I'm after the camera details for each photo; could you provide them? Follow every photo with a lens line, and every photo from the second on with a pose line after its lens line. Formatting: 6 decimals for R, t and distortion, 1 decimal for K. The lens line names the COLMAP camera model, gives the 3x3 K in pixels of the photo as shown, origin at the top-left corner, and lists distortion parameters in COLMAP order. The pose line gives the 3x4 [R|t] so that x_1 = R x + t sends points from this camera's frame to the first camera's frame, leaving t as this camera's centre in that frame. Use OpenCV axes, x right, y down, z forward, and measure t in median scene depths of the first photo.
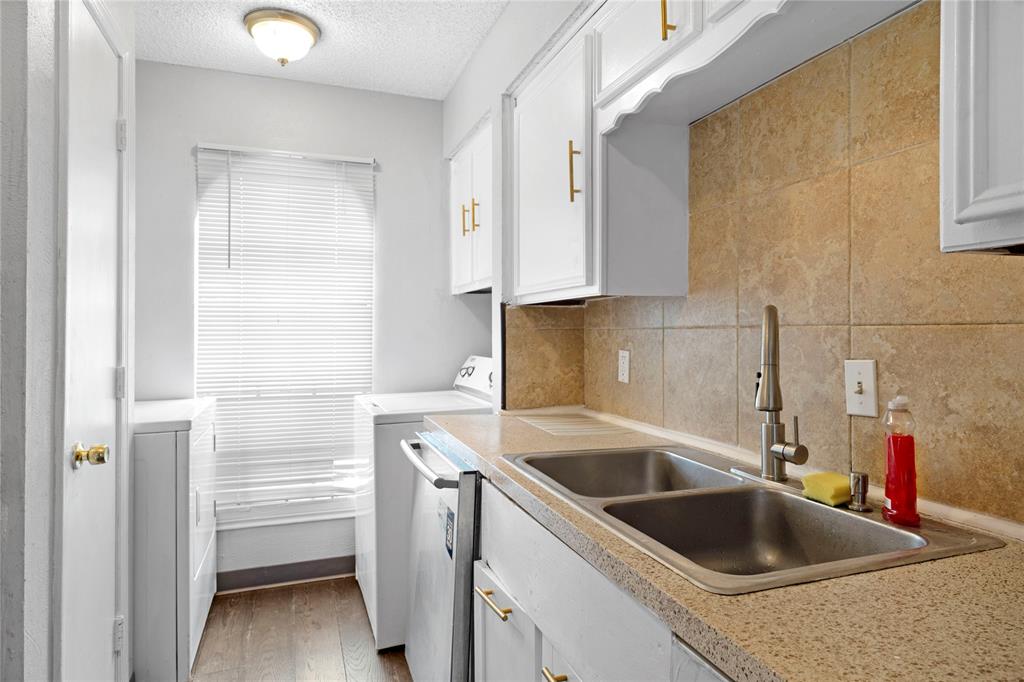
lens RADIAL K [[591.2, 0, 514.2], [0, 591.2, 323.8], [0, 0, 1]] dist [0.007259, 0.001567]
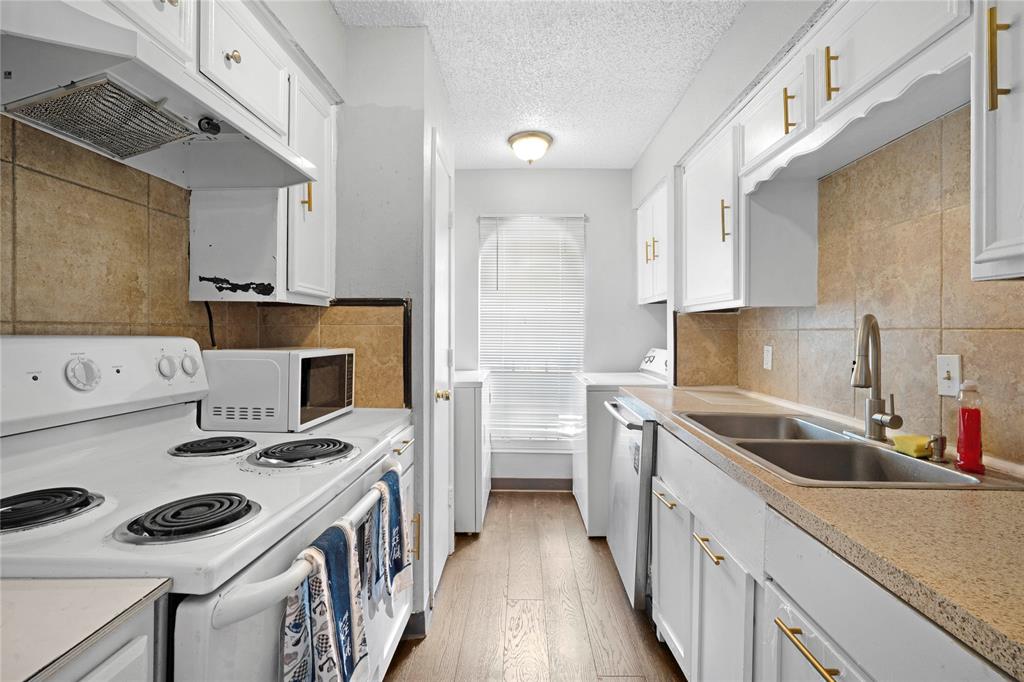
lens RADIAL K [[457.2, 0, 526.0], [0, 457.2, 322.2], [0, 0, 1]] dist [0.000020, 0.000324]
pose [[0.940985, 0.000996, -0.338448, 0.021918], [-0.002685, 0.999986, -0.004521, -0.004118], [0.338438, 0.005163, 0.940974, -0.215388]]
